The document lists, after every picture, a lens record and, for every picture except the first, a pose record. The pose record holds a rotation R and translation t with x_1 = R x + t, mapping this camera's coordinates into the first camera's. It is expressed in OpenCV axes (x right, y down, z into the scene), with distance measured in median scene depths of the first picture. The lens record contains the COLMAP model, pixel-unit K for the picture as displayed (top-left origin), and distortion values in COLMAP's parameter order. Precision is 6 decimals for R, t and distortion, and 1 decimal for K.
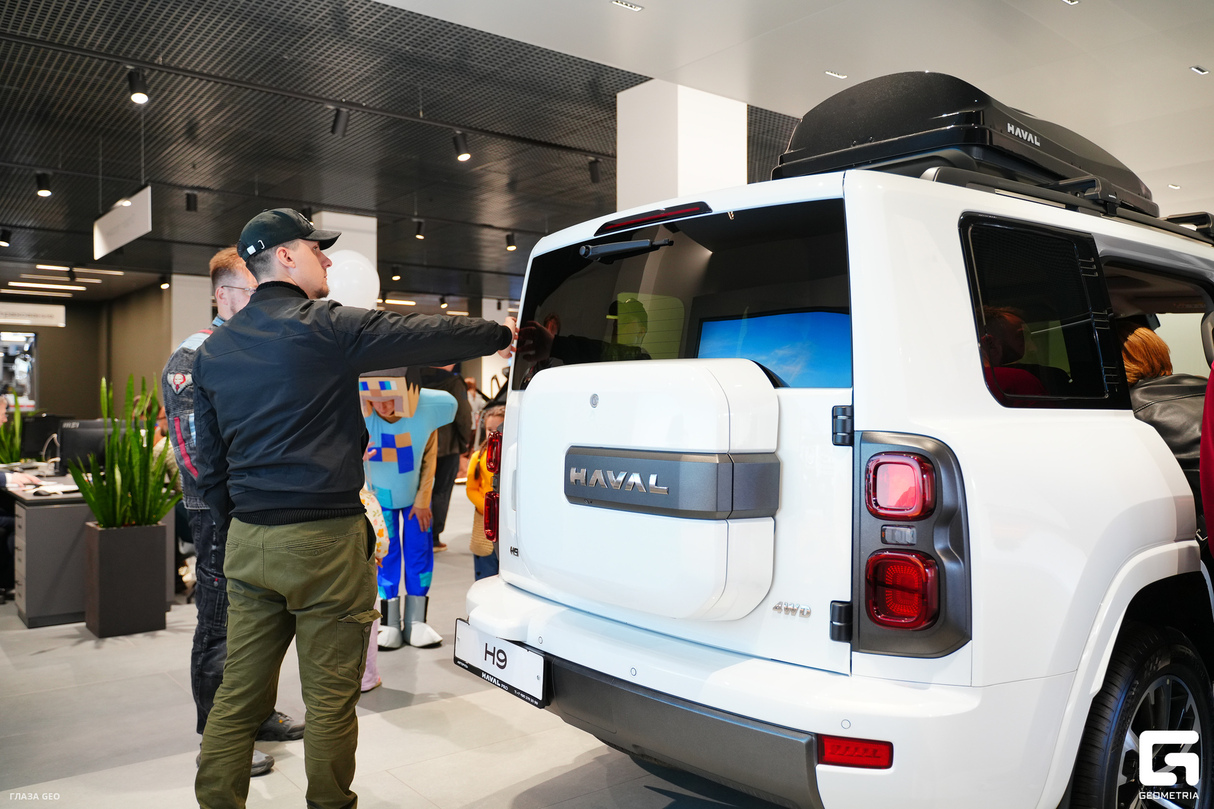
lens RADIAL K [[967.6, 0, 608.4], [0, 967.6, 404.7], [0, 0, 1]] dist [-0.004875, 0.000230]
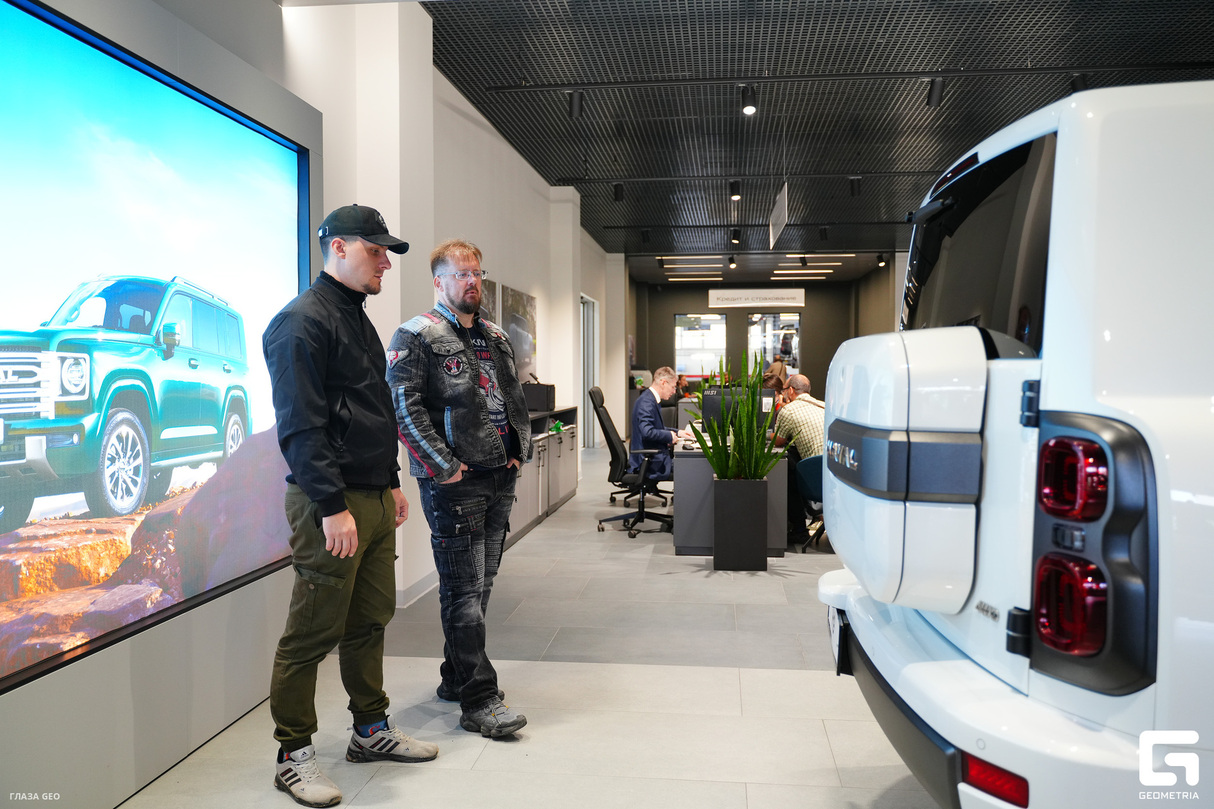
lens RADIAL K [[967.6, 0, 611.1], [0, 967.6, 404.5], [0, 0, 1]] dist [-0.004875, 0.000230]
pose [[0.715983, 0.019527, -0.697844, 0.548605], [0.002401, 0.999534, 0.030432, -0.004276], [0.698113, -0.023465, 0.715603, 0.130796]]
